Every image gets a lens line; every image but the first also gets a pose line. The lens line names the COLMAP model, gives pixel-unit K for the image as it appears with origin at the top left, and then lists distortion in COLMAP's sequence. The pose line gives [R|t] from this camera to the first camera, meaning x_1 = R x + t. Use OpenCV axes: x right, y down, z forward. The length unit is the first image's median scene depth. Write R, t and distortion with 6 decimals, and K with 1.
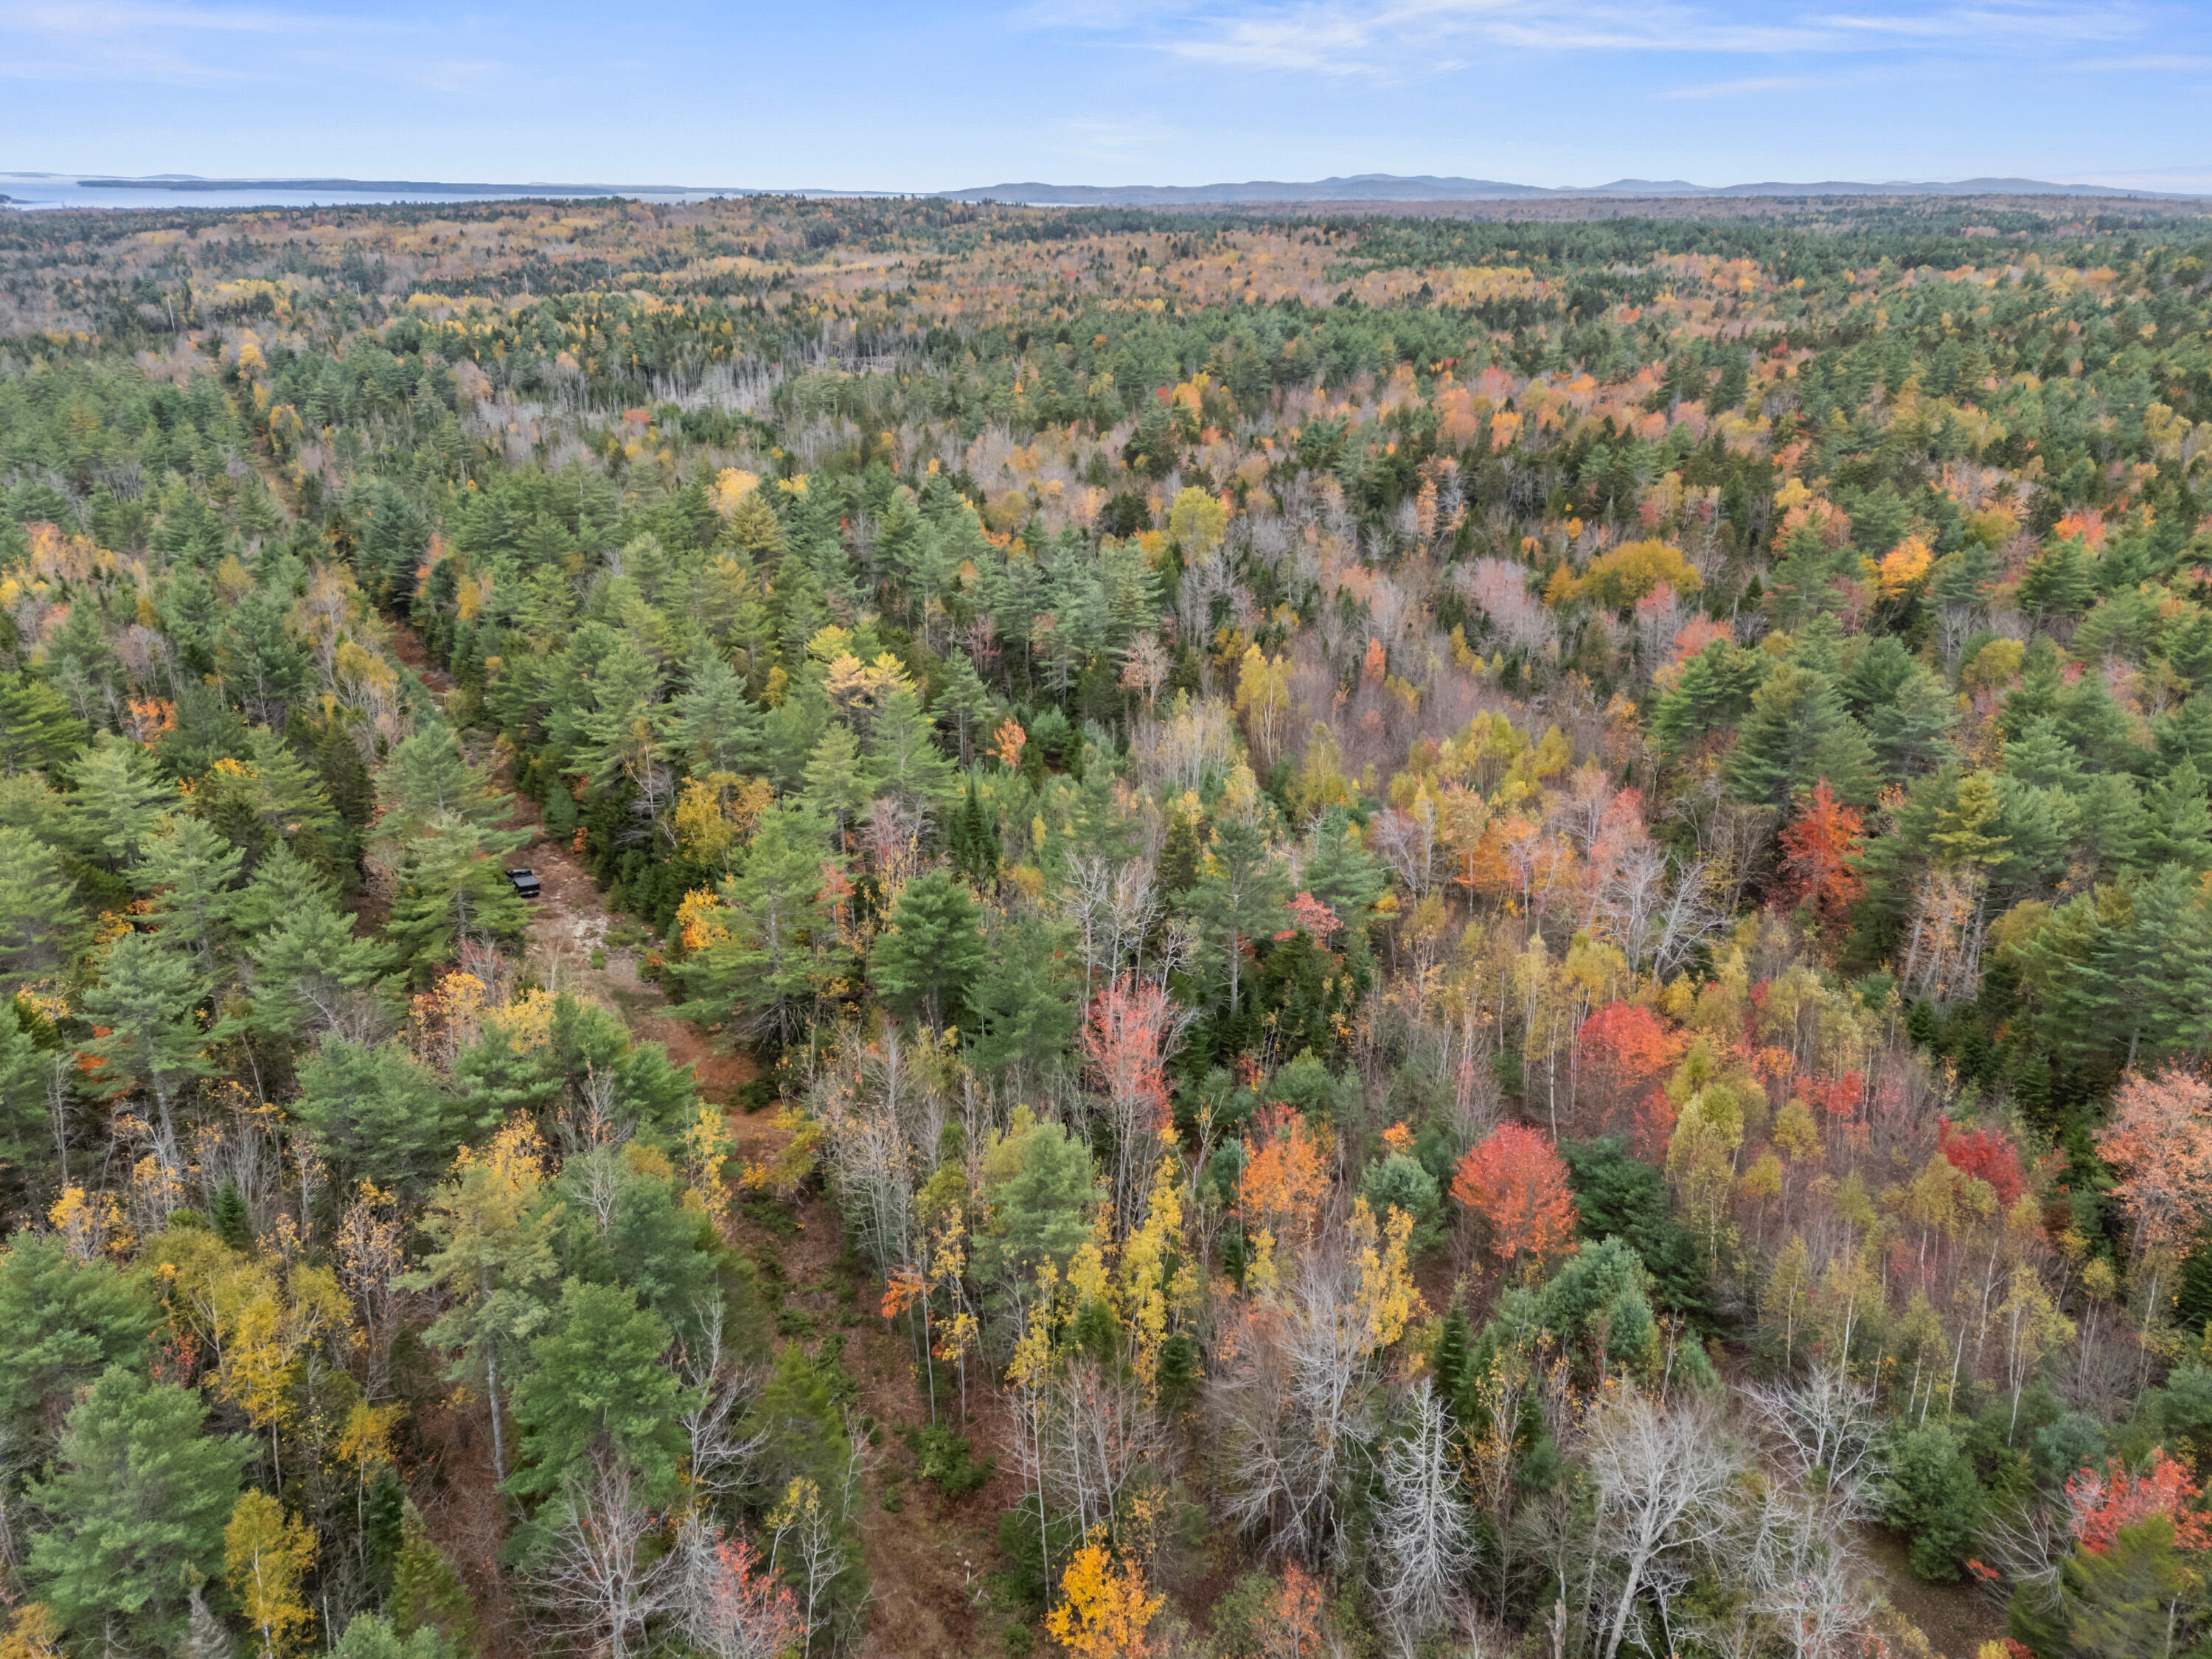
lens RADIAL K [[1610.1, 0, 1106.0], [0, 1610.1, 829.5], [0, 0, 1]] dist [0.072821, -0.053858]
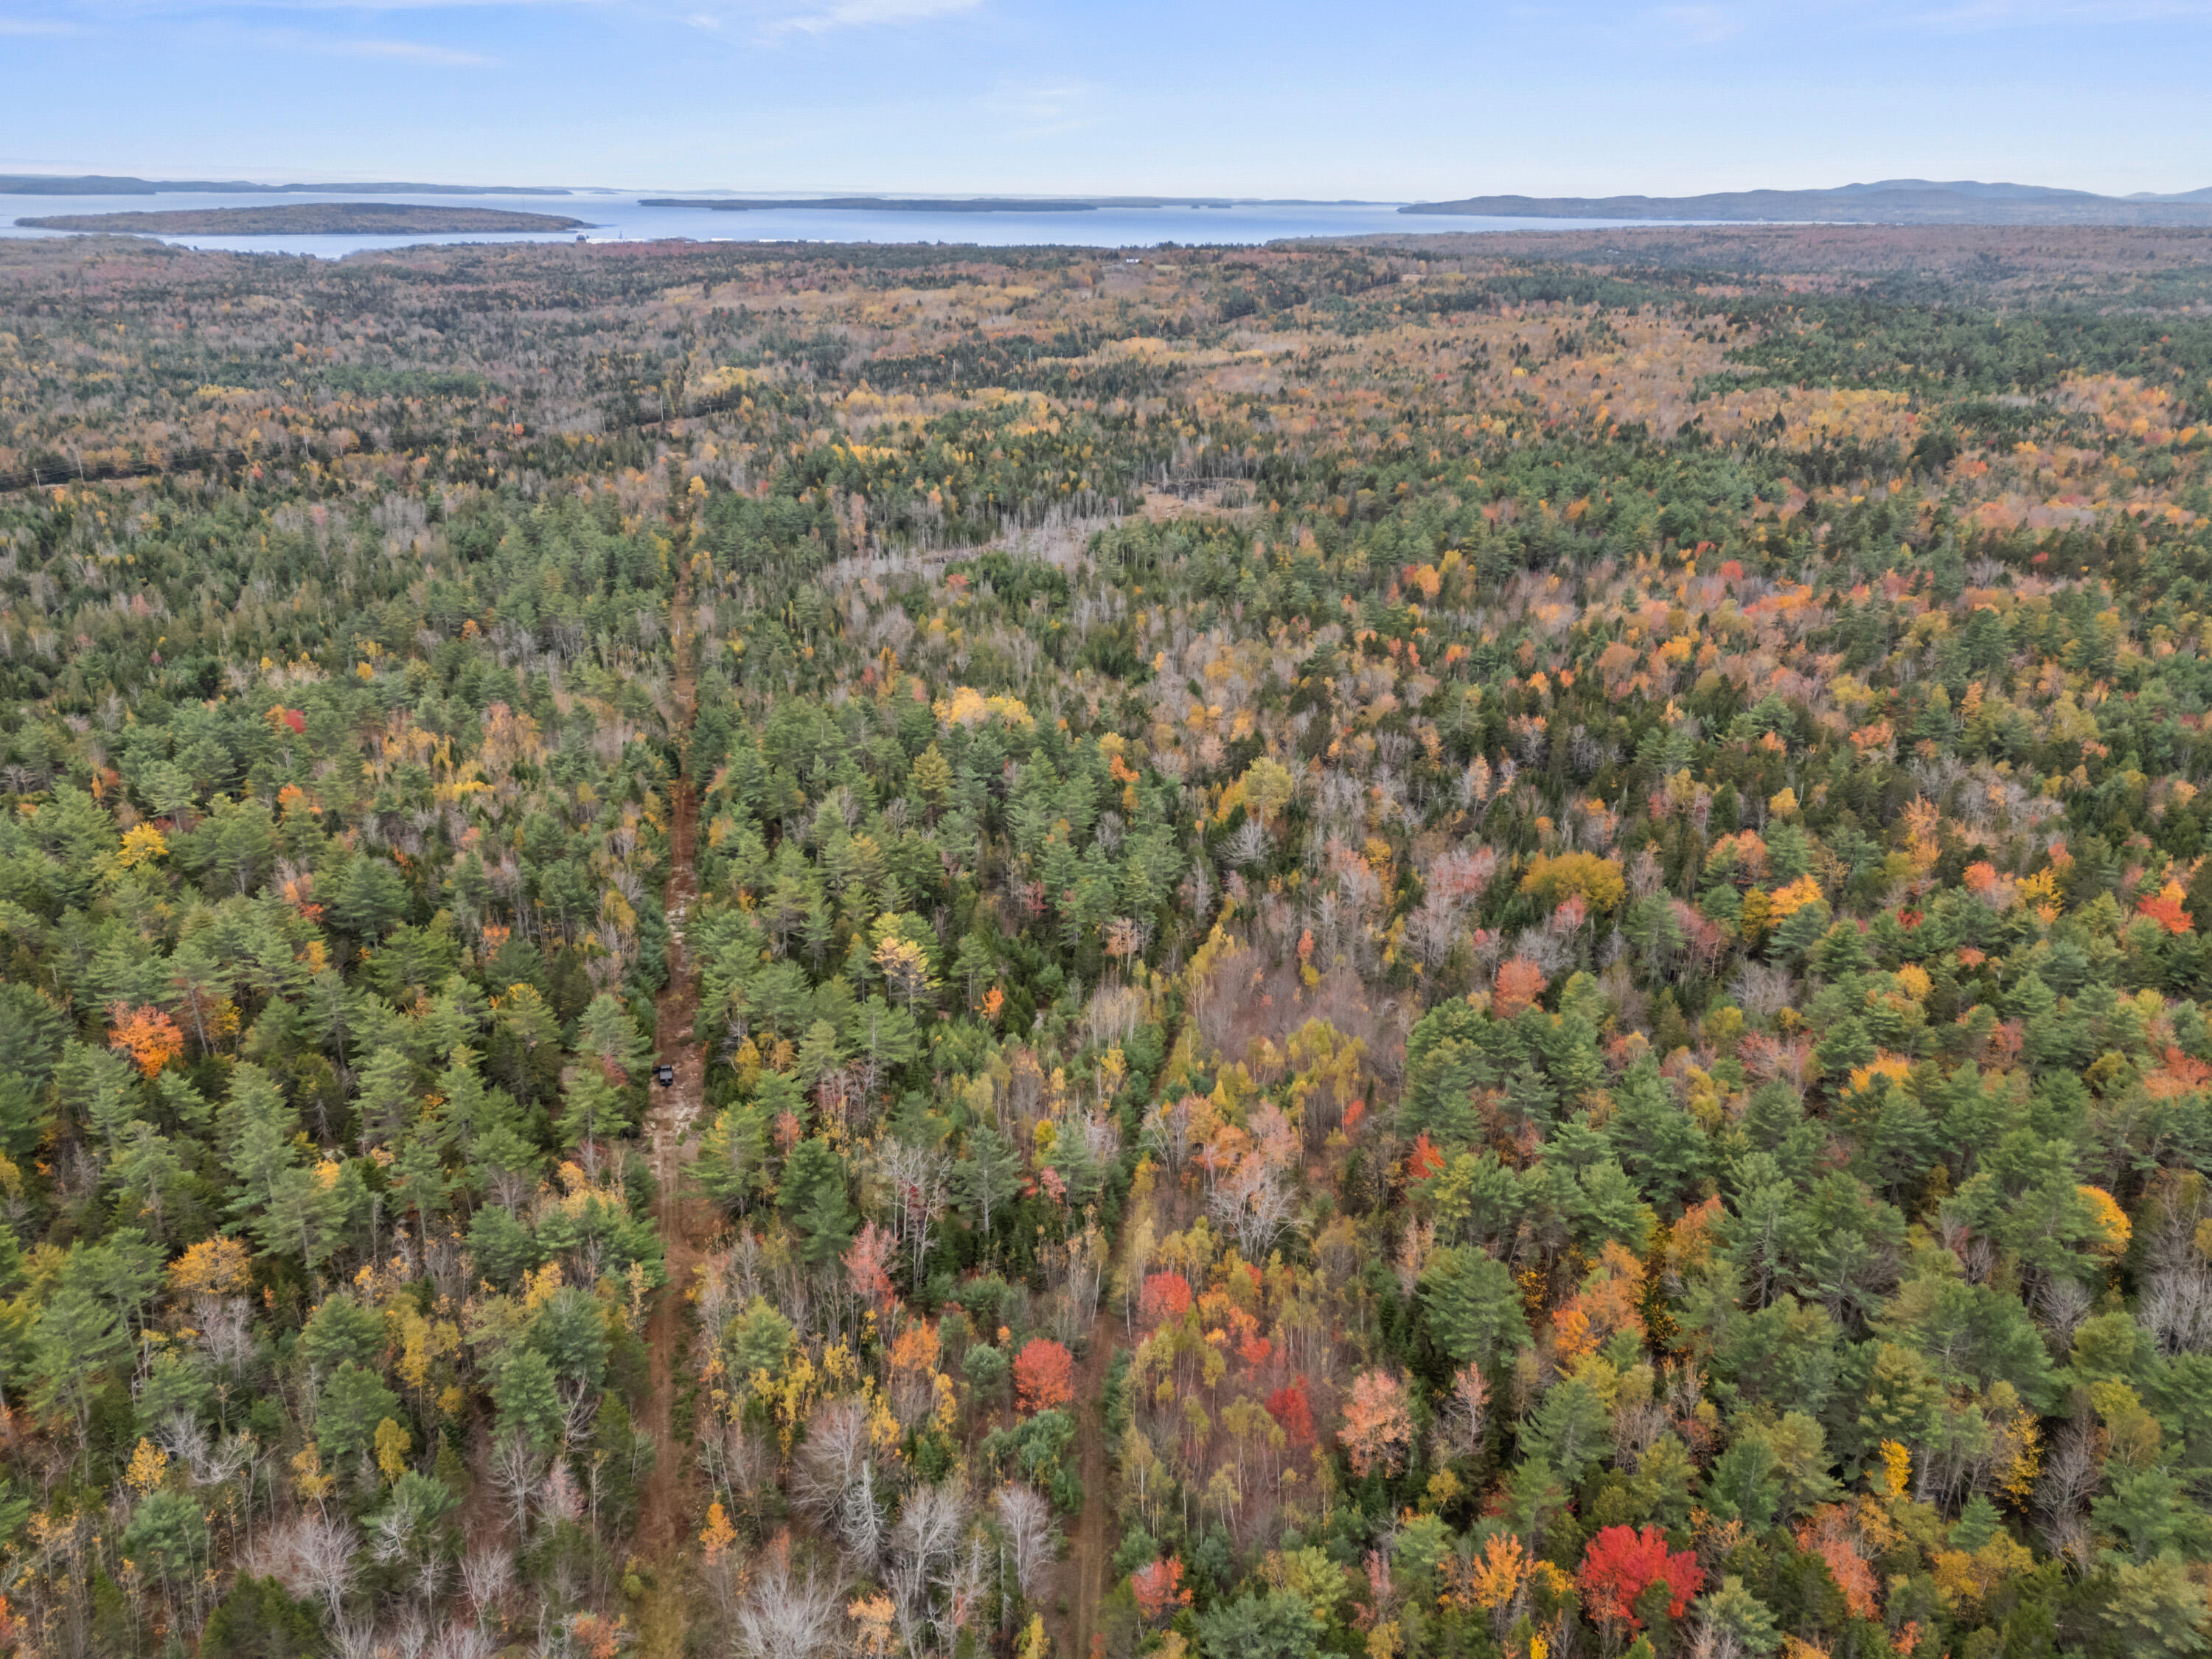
lens RADIAL K [[1641.8, 0, 1103.6], [0, 1641.8, 830.3], [0, 0, 1]] dist [0.080992, -0.066786]
pose [[0.963145, 0.096445, -0.251097, 0.135897], [-0.098587, 0.995120, 0.004066, -0.076178], [0.250264, 0.020838, 0.967953, -0.154010]]
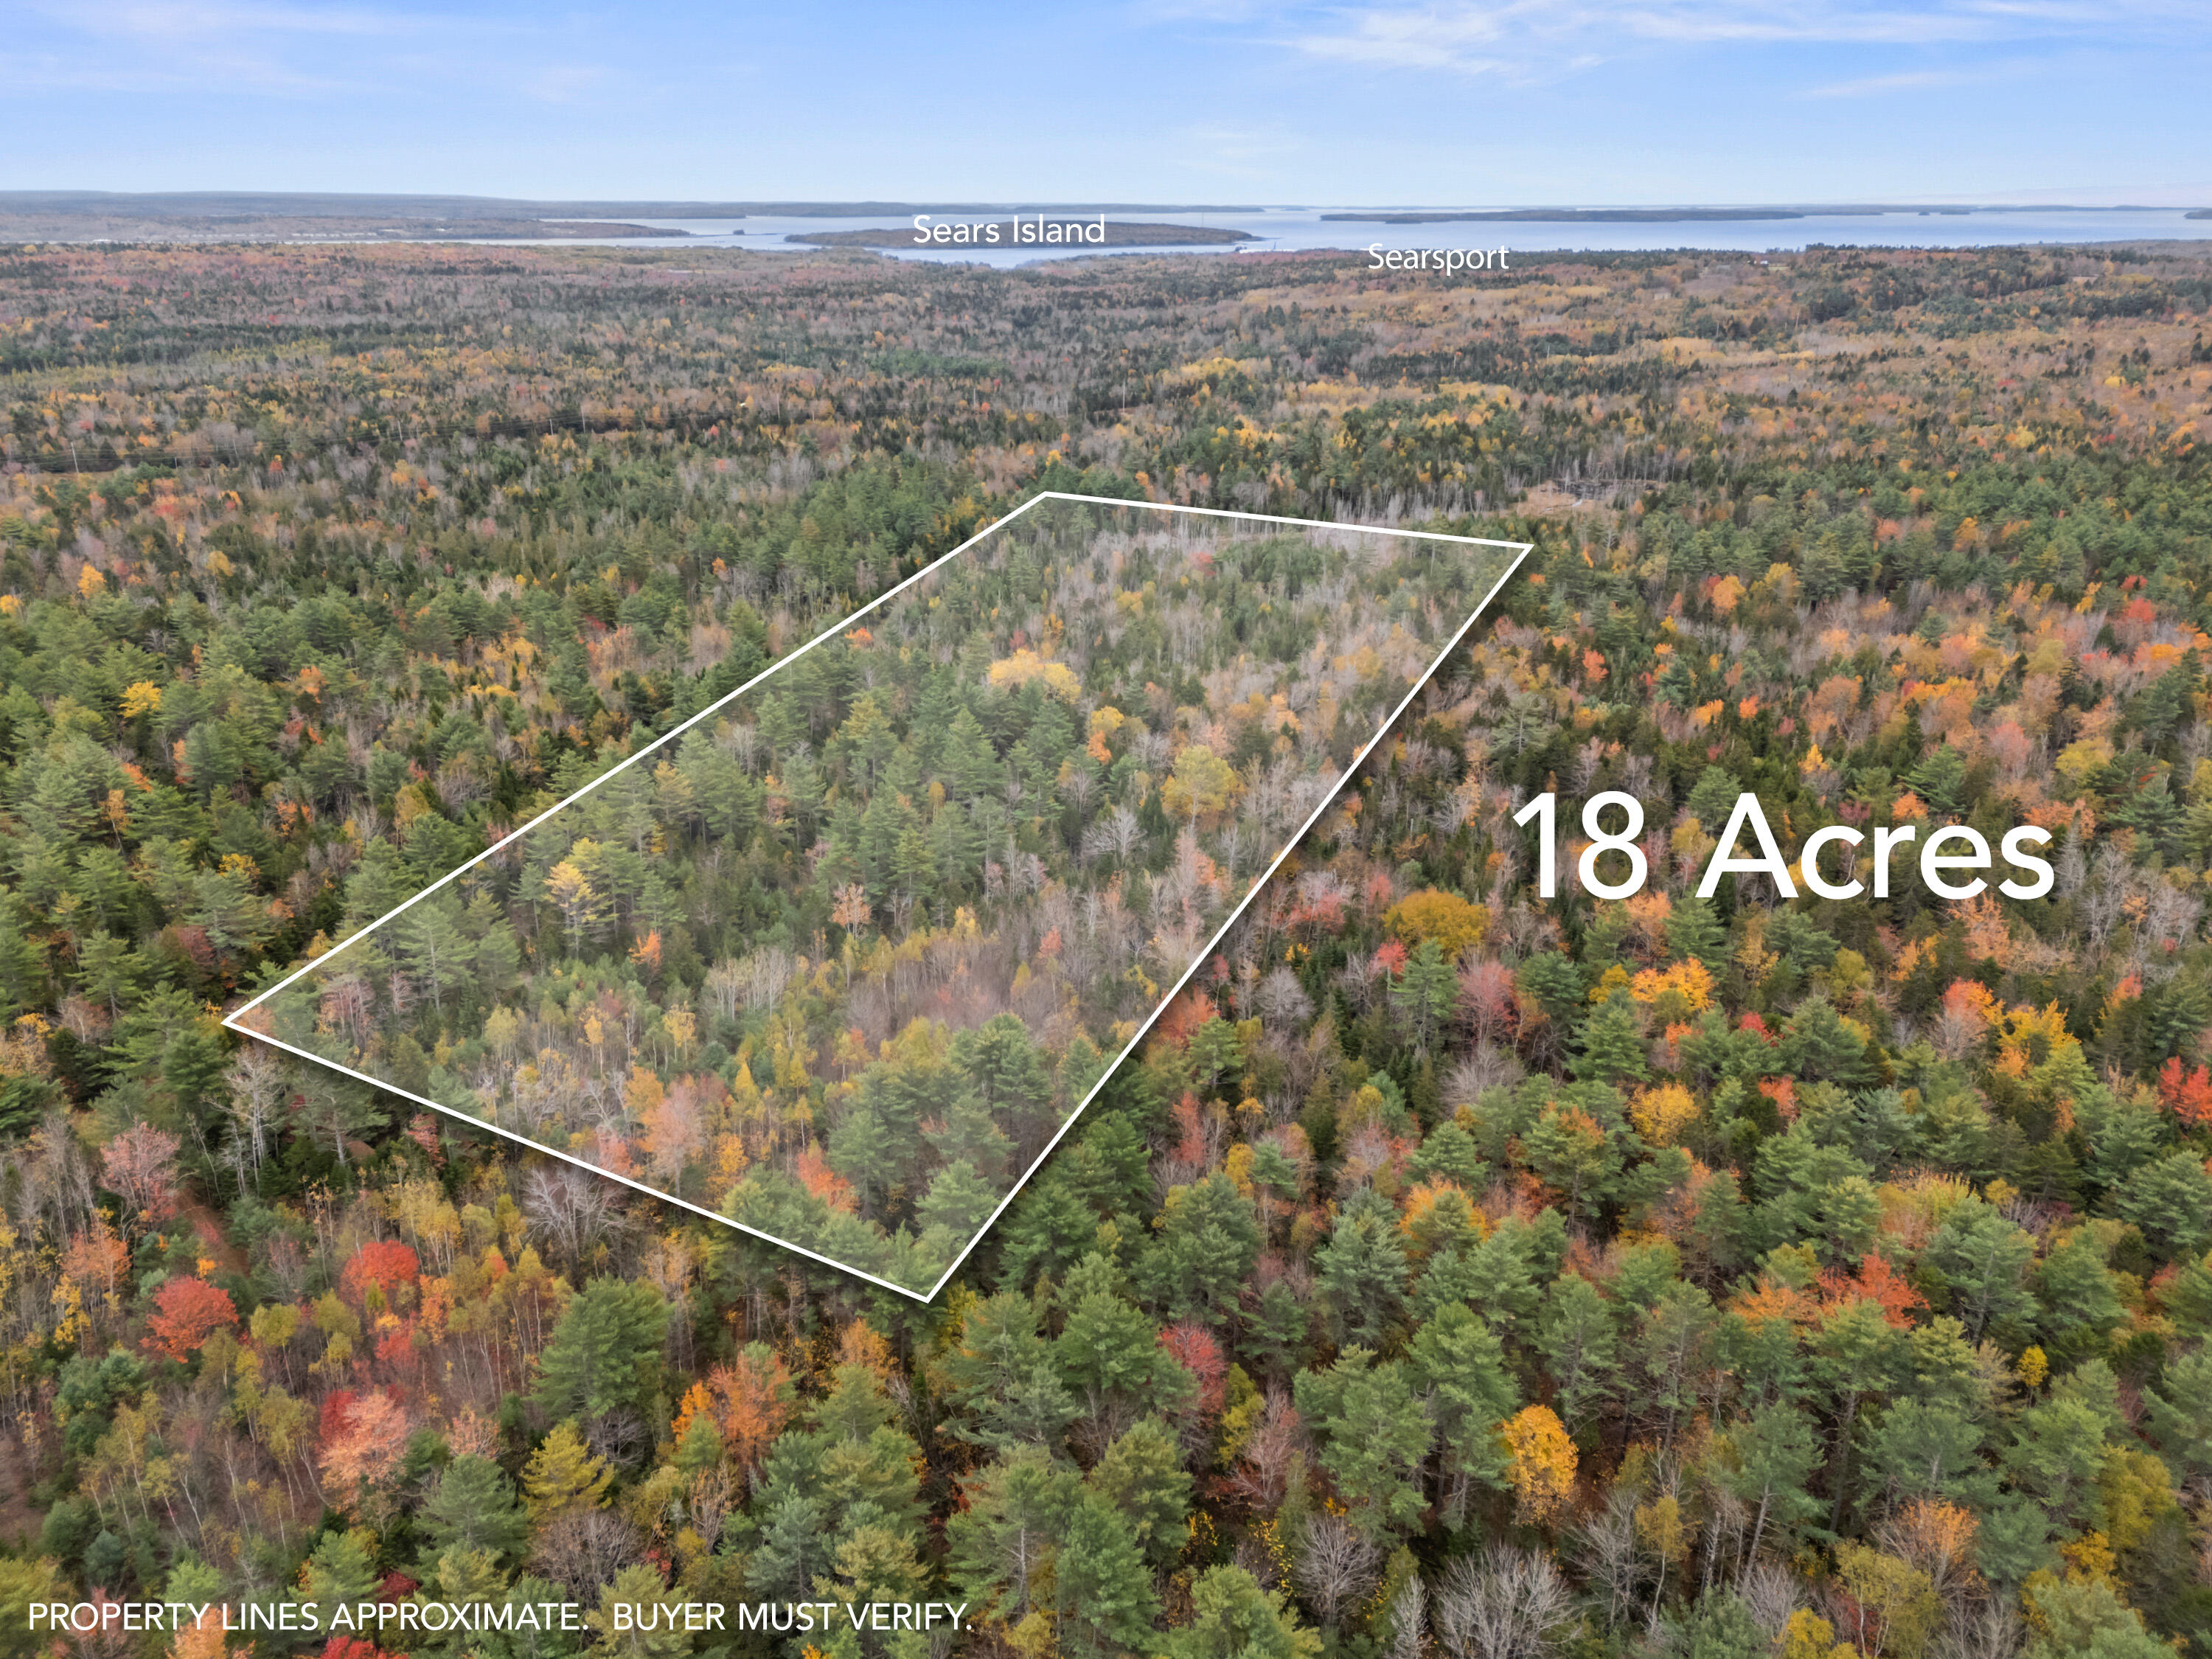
lens RADIAL K [[1641.8, 0, 1103.6], [0, 1641.8, 830.3], [0, 0, 1]] dist [0.080992, -0.066786]
pose [[0.790496, 0.212943, -0.574258, 0.345720], [-0.222357, 0.973420, 0.054872, -0.104195], [0.570678, 0.084314, 0.816834, 0.016599]]
